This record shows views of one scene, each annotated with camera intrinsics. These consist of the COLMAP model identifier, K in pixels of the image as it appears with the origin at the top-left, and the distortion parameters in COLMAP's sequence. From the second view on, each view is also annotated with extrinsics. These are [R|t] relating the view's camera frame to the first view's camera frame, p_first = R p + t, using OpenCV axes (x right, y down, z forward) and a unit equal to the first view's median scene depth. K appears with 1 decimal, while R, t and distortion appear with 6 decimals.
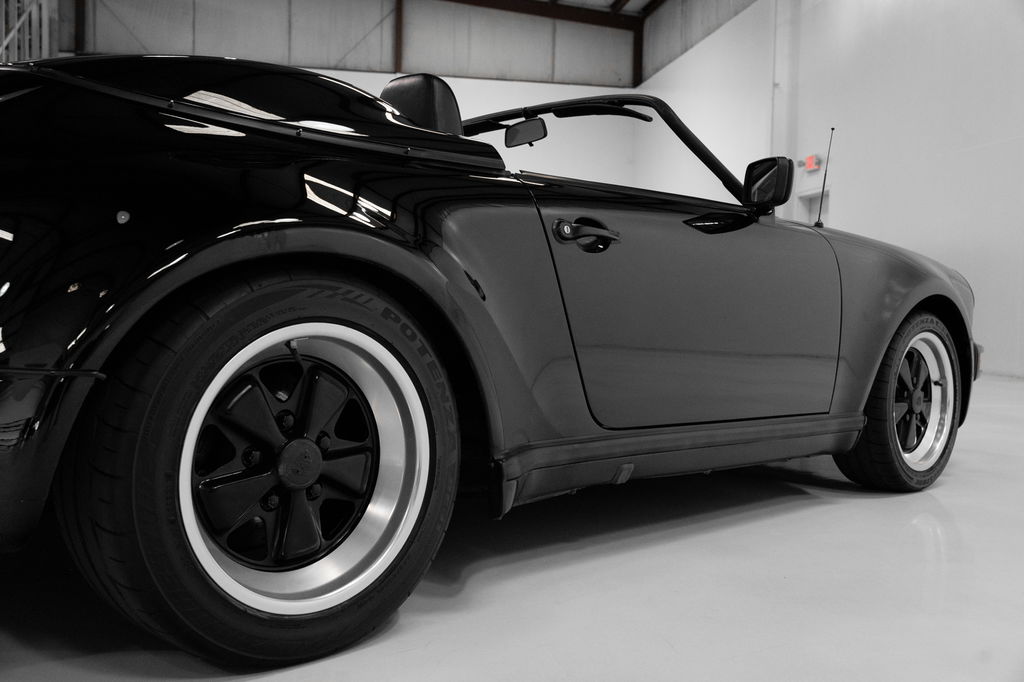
lens RADIAL K [[996.2, 0, 510.6], [0, 996.2, 341.1], [0, 0, 1]] dist [0.003530, 0.000000]
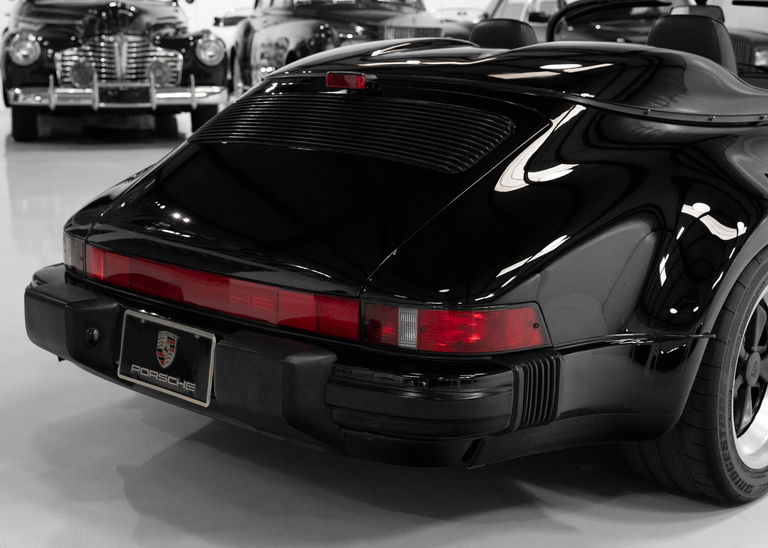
lens RADIAL K [[1179.3, 0, 378.8], [0, 1179.3, 274.5], [0, 0, 1]] dist [0.028592, 0.000000]
pose [[0.997532, -0.025196, 0.065540, -0.506256], [0.013356, 0.984446, 0.175178, -0.189345], [-0.068935, -0.173871, 0.982353, -0.375851]]
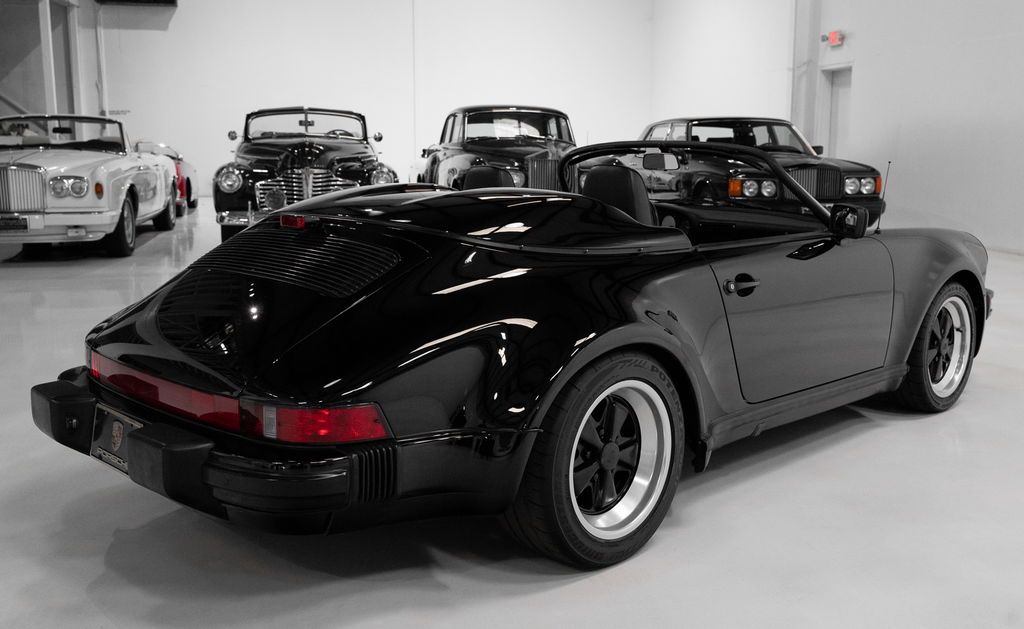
lens RADIAL K [[998.2, 0, 526.4], [0, 998.2, 296.1], [0, 0, 1]] dist [0.010297, 0.000000]
pose [[0.999805, -0.018768, 0.006172, -0.213478], [0.017976, 0.993779, 0.109912, -0.210715], [-0.008196, -0.109780, 0.993922, -0.435695]]
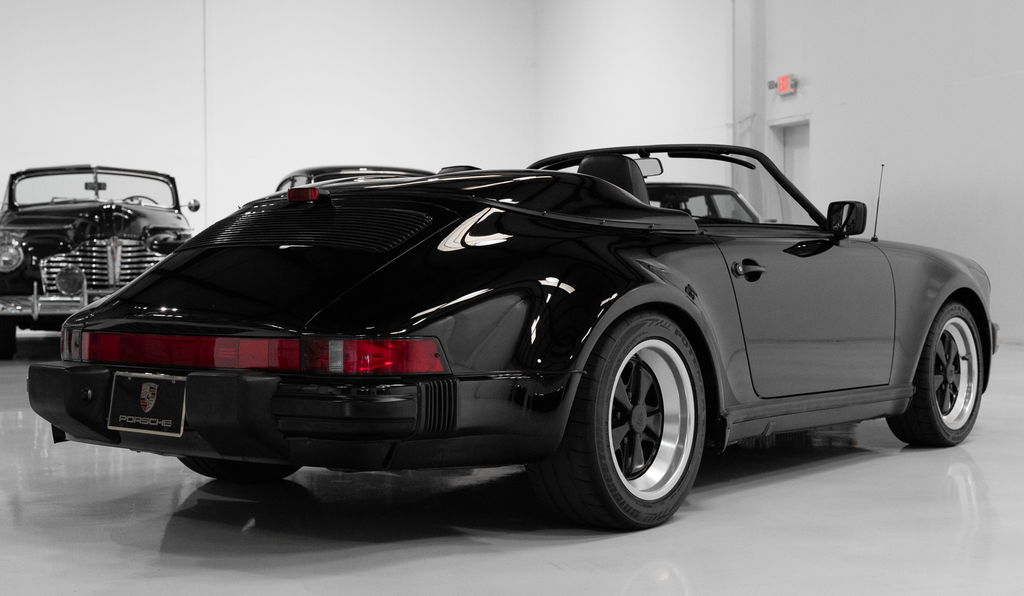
lens RADIAL K [[1462.6, 0, 530.8], [0, 1462.6, 274.5], [0, 0, 1]] dist [0.026343, 0.000000]
pose [[0.990412, -0.026922, 0.135498, -0.436809], [0.029998, 0.999335, -0.020709, -0.050248], [-0.134851, 0.024576, 0.990561, -0.915671]]
